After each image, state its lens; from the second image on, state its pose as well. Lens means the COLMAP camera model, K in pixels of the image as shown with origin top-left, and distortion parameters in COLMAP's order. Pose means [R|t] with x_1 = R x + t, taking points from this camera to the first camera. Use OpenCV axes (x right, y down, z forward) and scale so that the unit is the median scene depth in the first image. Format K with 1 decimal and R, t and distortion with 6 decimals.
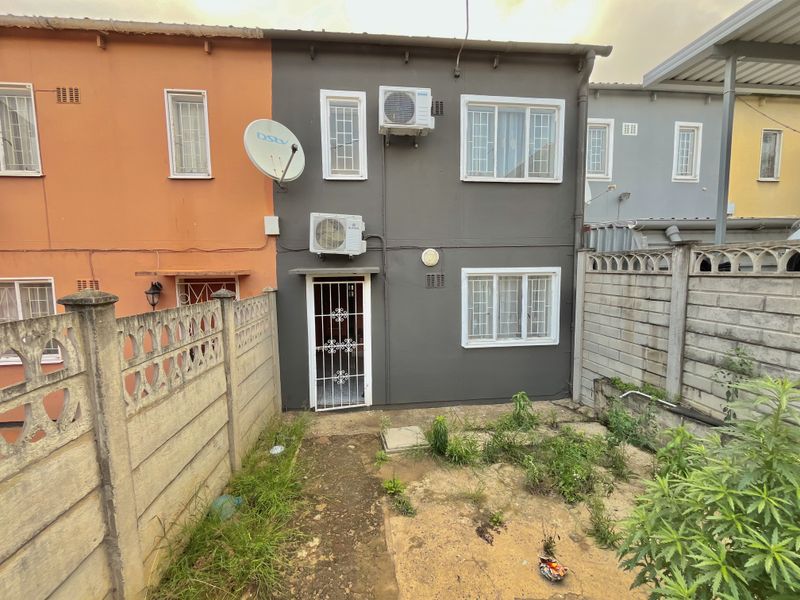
lens RADIAL K [[324.6, 0, 400.0], [0, 324.6, 300.0], [0, 0, 1]] dist [-0.002977, -0.000083]
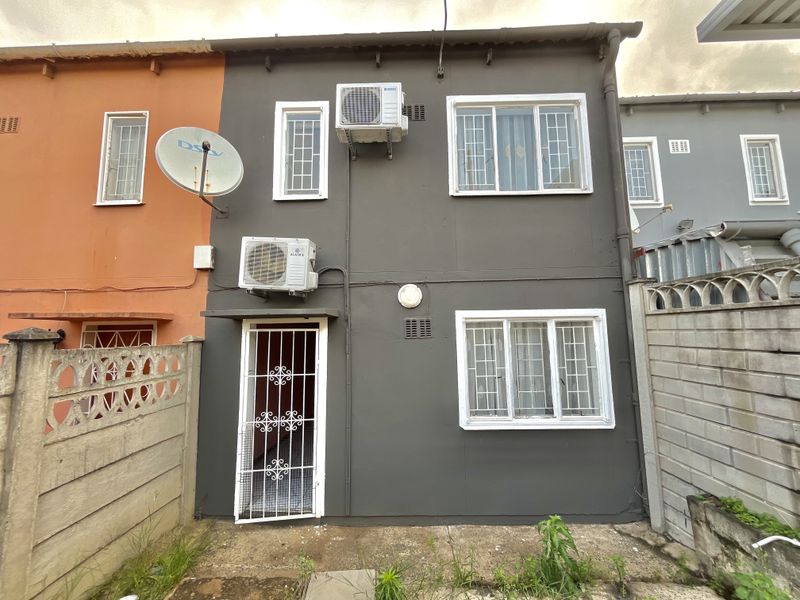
lens RADIAL K [[324.6, 0, 400.0], [0, 324.6, 300.0], [0, 0, 1]] dist [-0.002977, -0.000083]
pose [[0.992525, -0.014331, -0.121199, 0.161799], [-0.009965, 0.980250, -0.197511, 0.020948], [0.121636, 0.197242, 0.972780, 0.301165]]
